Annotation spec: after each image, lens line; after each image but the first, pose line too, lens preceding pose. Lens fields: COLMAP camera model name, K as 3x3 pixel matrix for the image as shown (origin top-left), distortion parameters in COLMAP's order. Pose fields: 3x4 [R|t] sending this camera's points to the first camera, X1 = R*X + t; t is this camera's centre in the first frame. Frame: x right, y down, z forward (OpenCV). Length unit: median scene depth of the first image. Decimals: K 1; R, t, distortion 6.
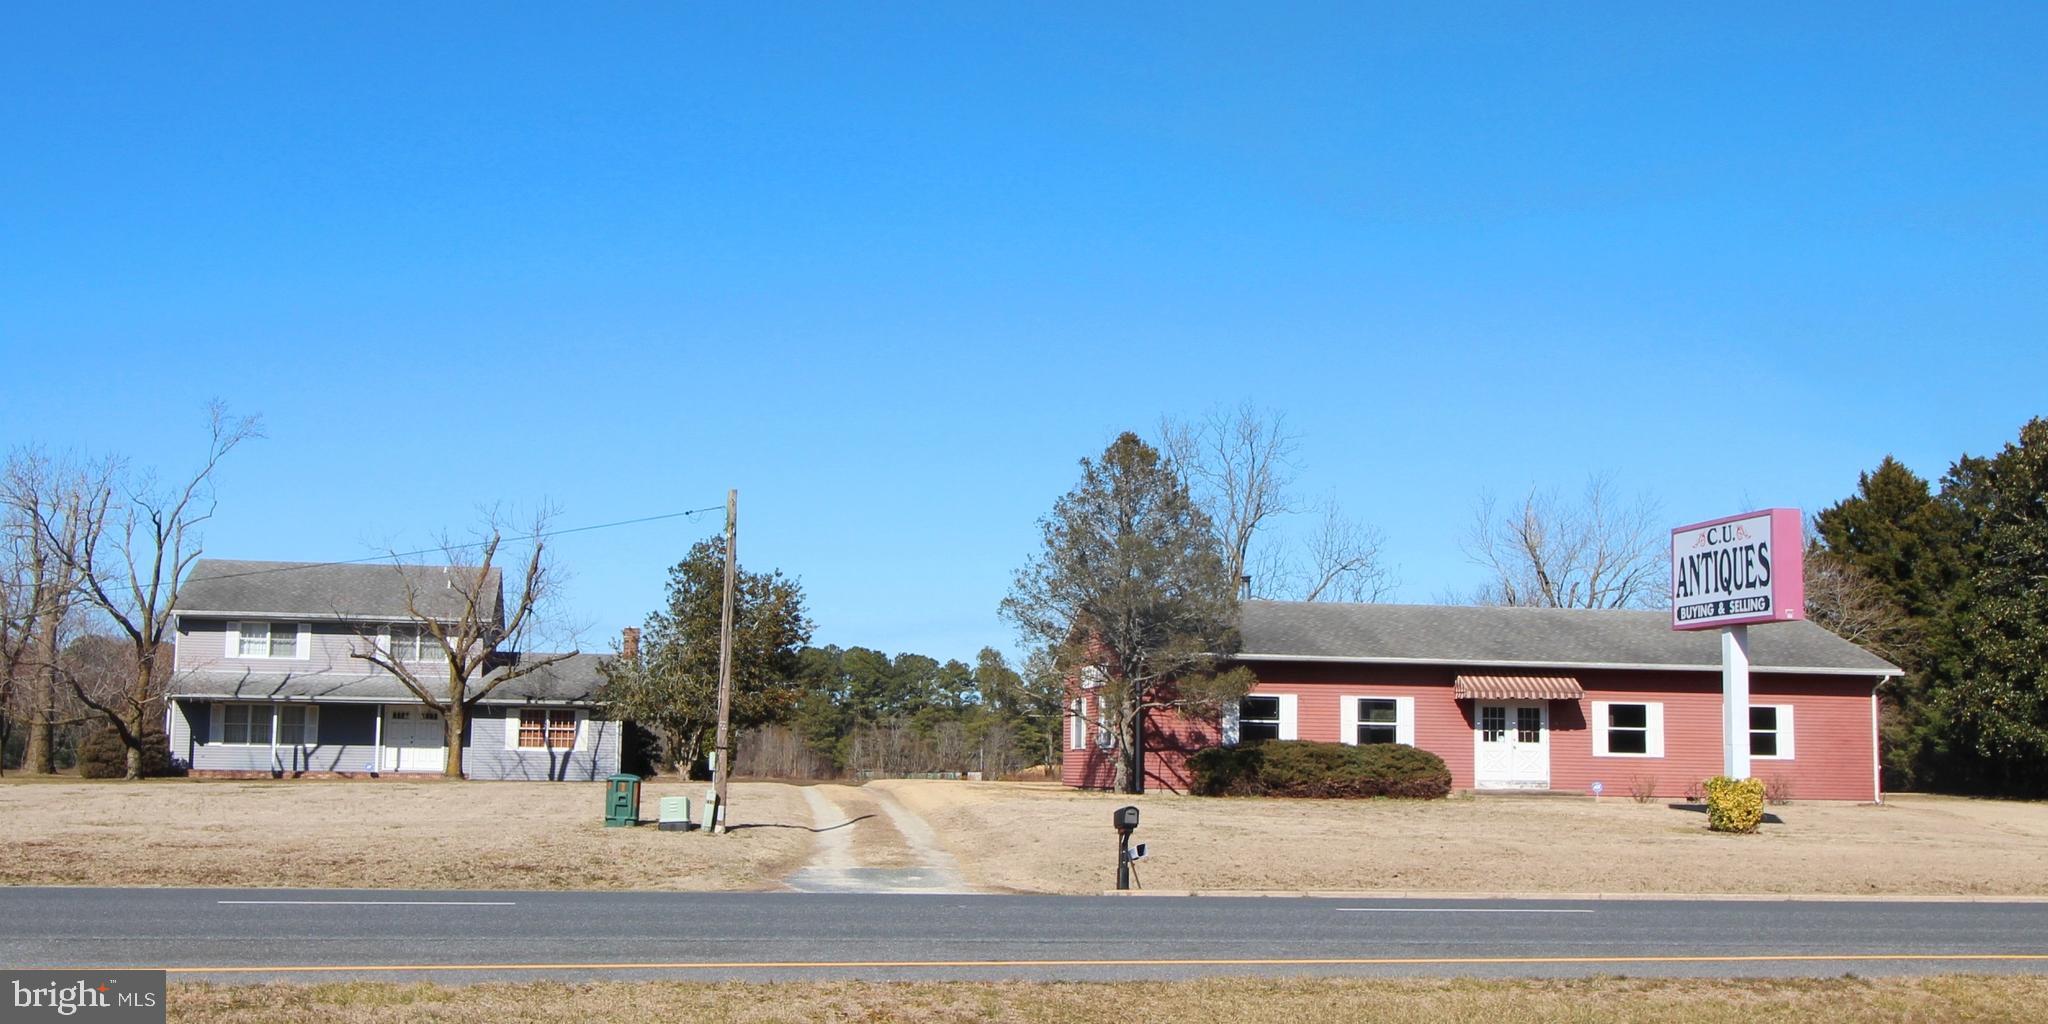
lens RADIAL K [[2171.3, 0, 980.5], [0, 2171.3, 516.0], [0, 0, 1]] dist [-0.008696, -0.002528]
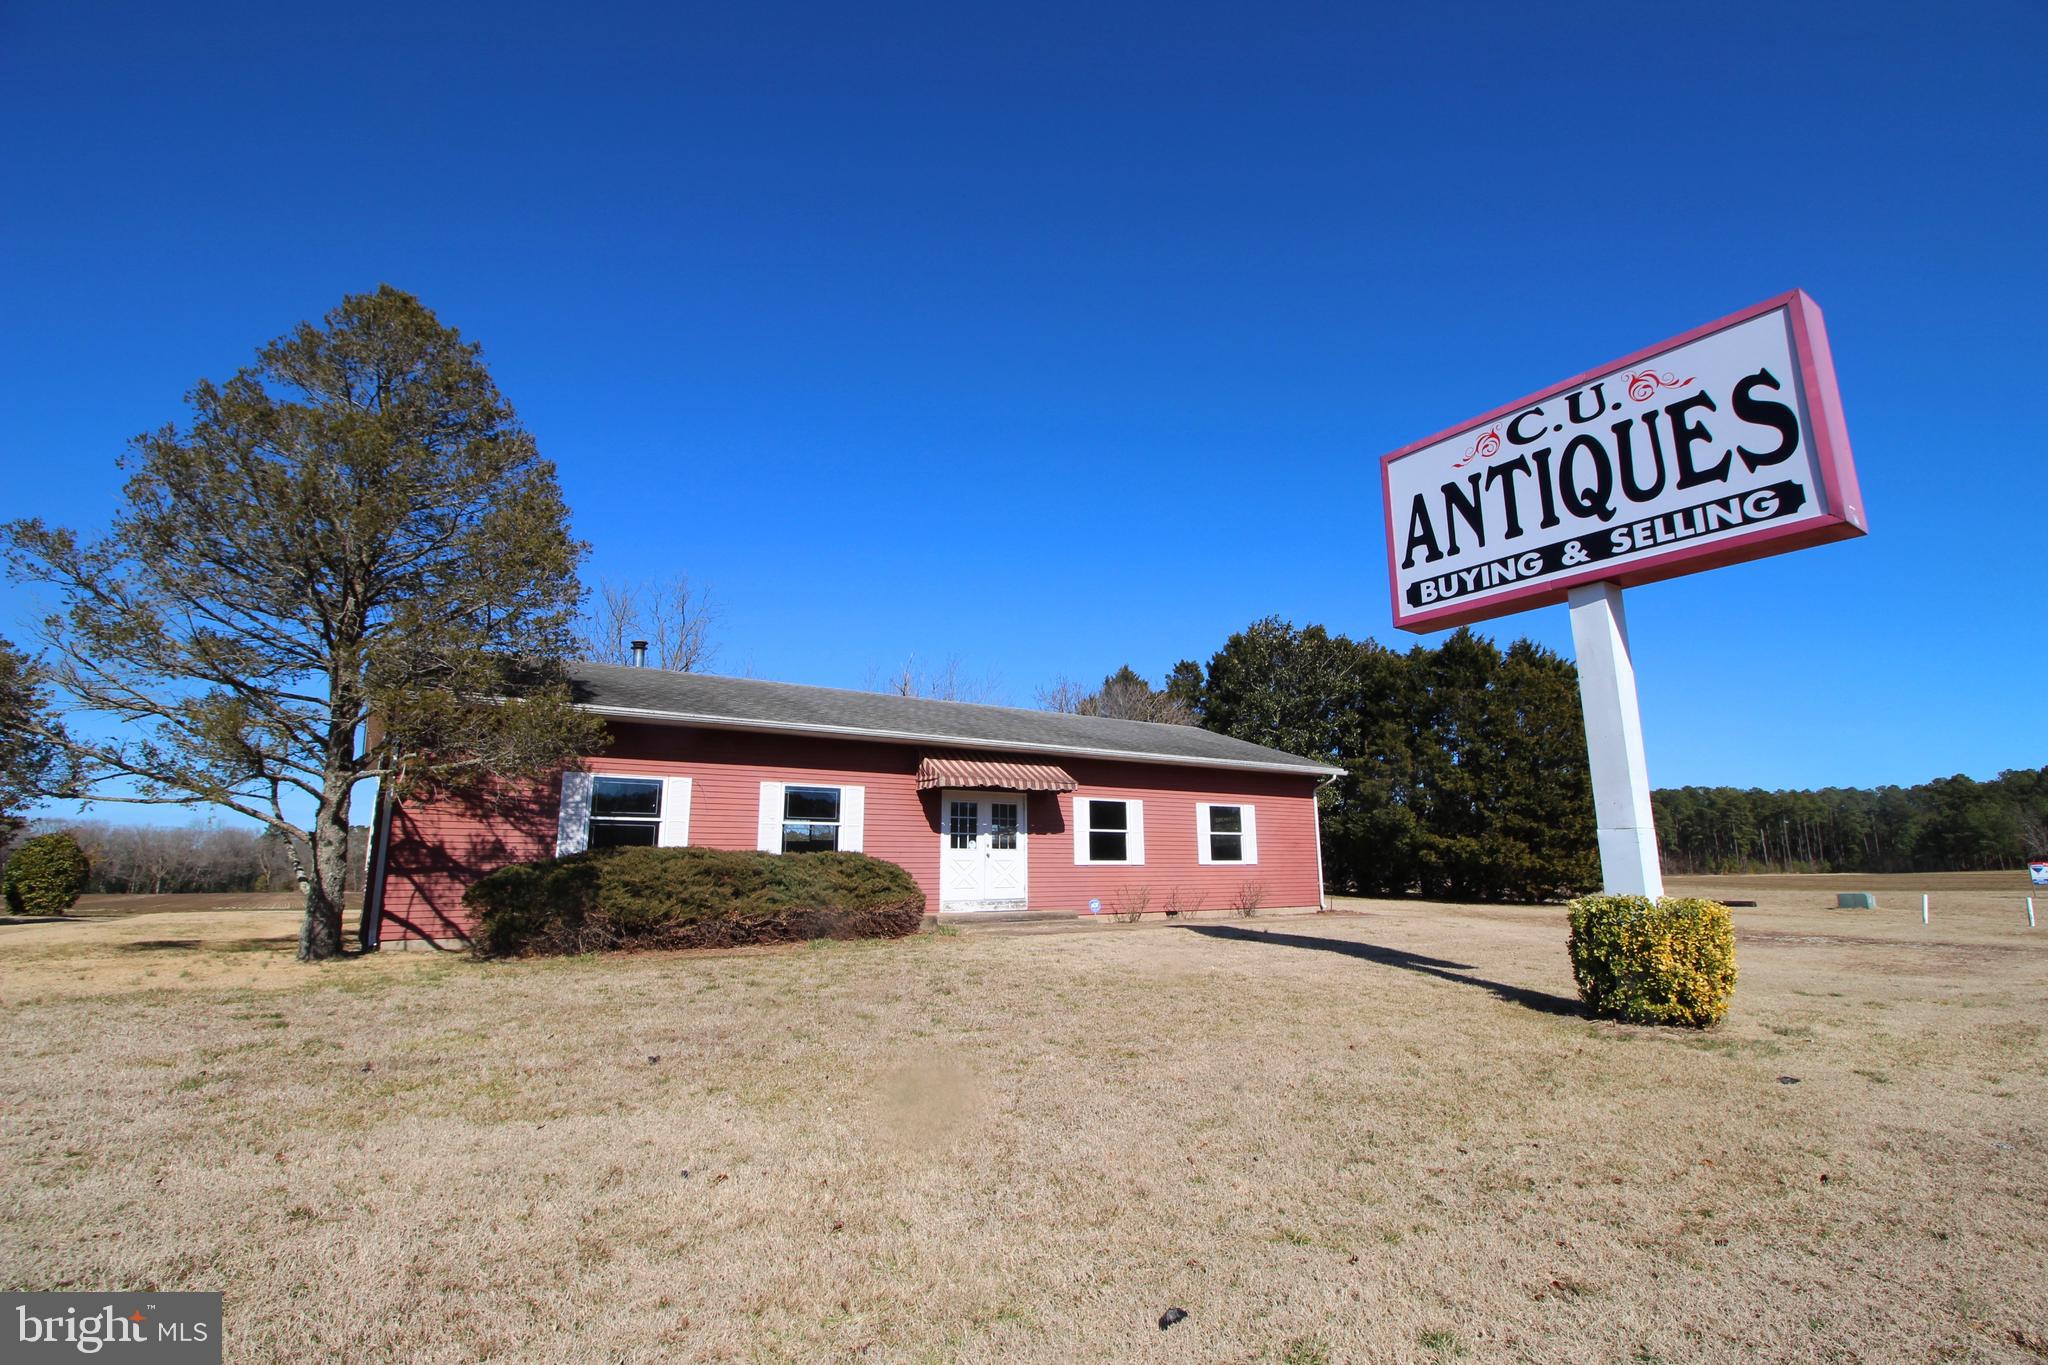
lens RADIAL K [[952.9, 0, 1034.0], [0, 952.9, 678.5], [0, 0, 1]] dist [0.000646, -0.015722]
pose [[0.896348, 0.065111, 0.438544, 0.109715], [-0.025995, 0.995174, -0.094622, 0.076406], [-0.442589, 0.073414, 0.893714, 0.691998]]
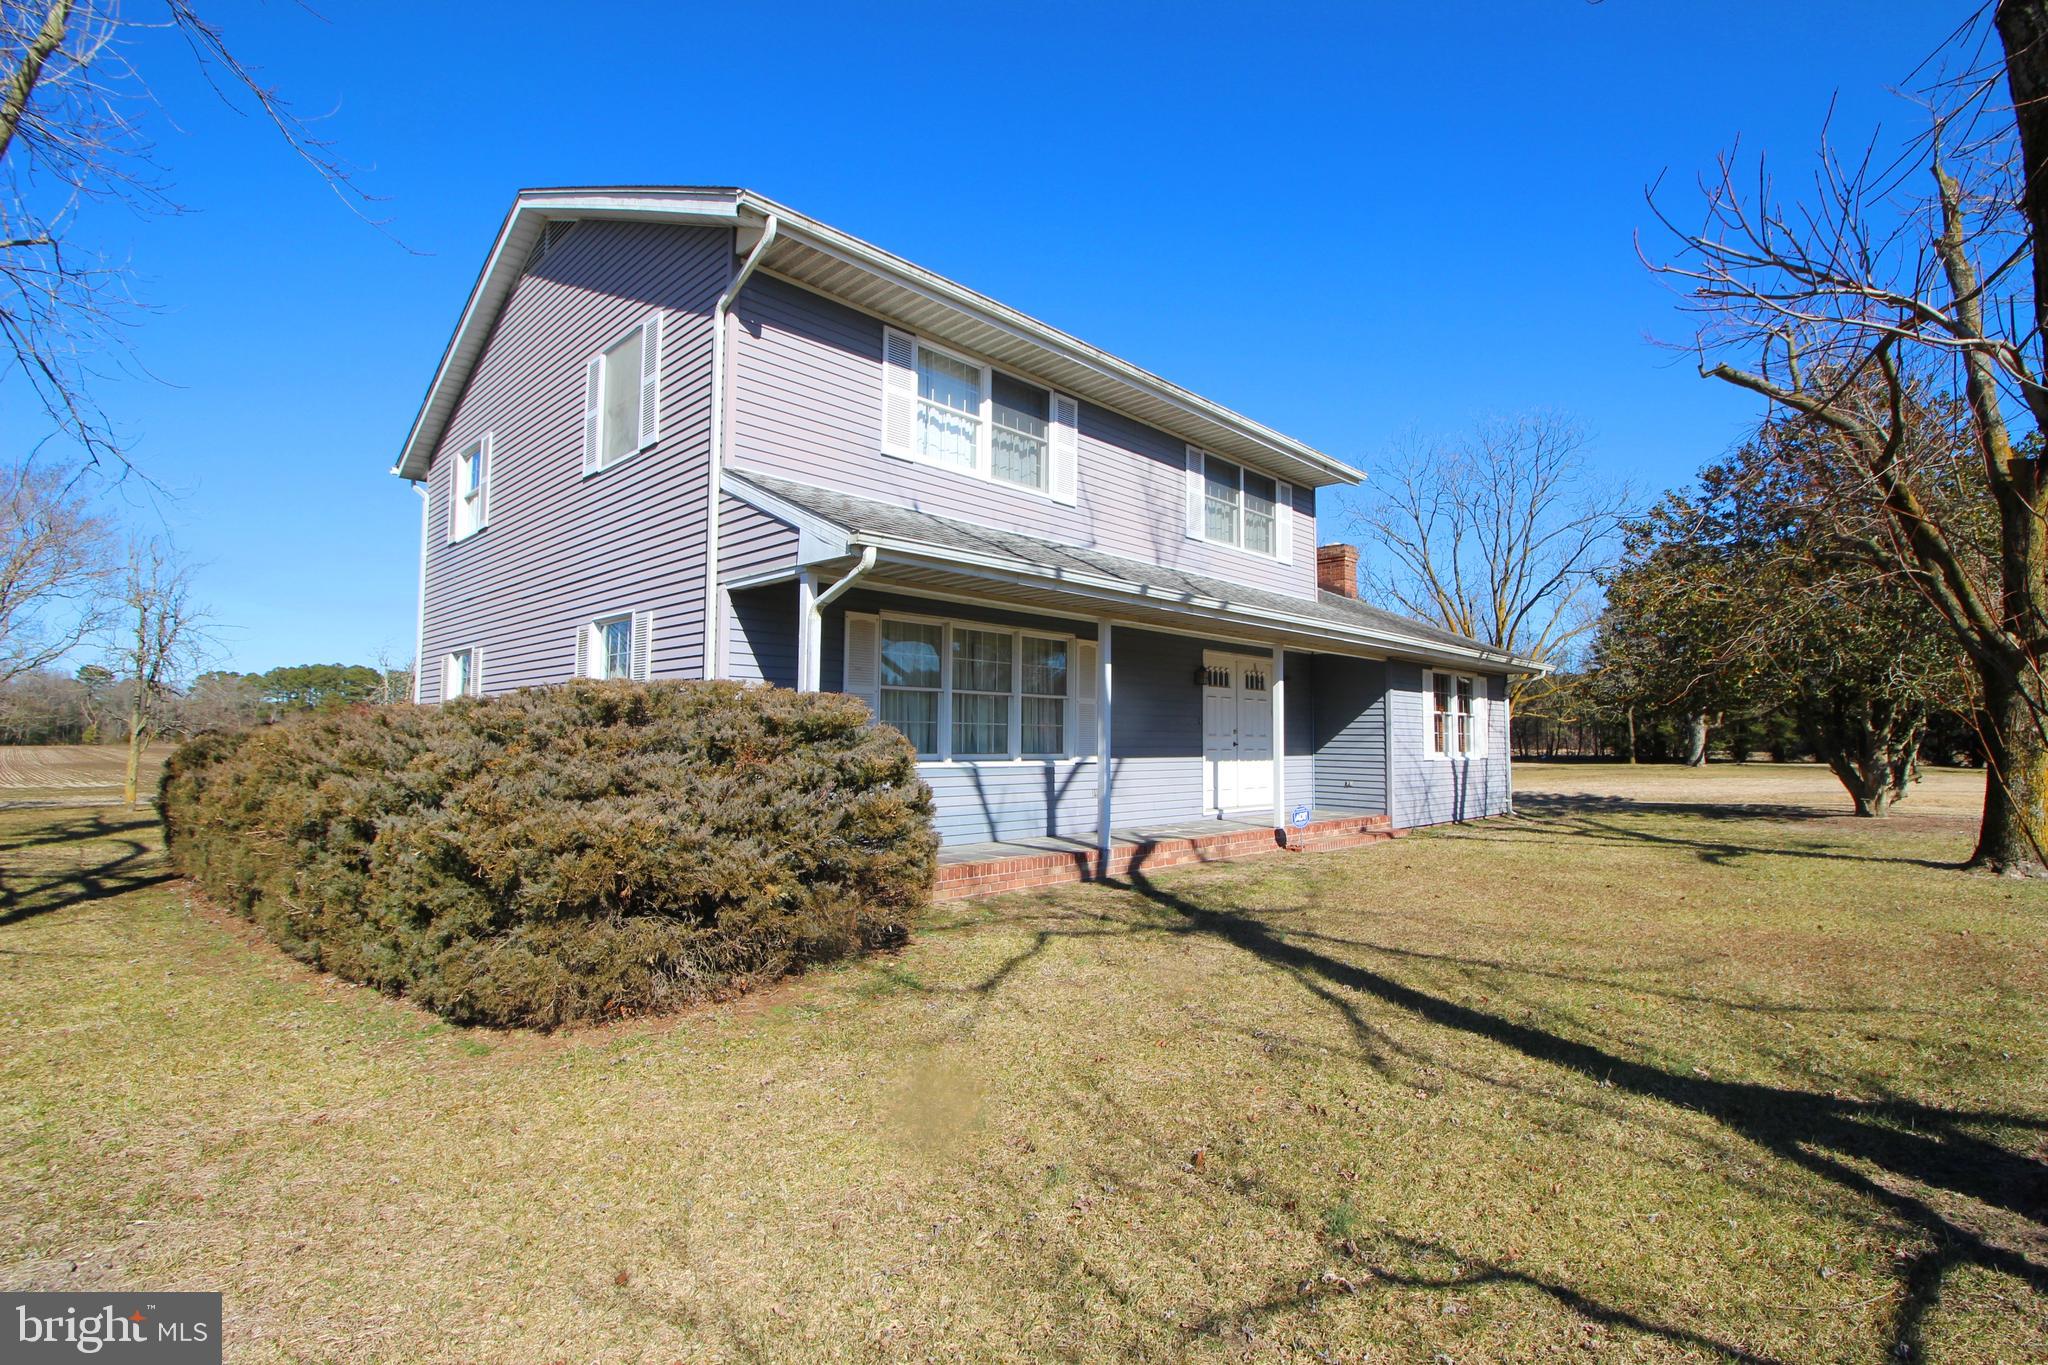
lens RADIAL K [[945.5, 0, 1021.9], [0, 945.5, 709.6], [0, 0, 1]] dist [-0.000264, -0.000160]
pose [[0.823260, 0.011810, 0.567541, -0.527531], [-0.063197, 0.995475, 0.070956, 0.115861], [-0.564135, -0.094282, 0.820282, 1.162781]]
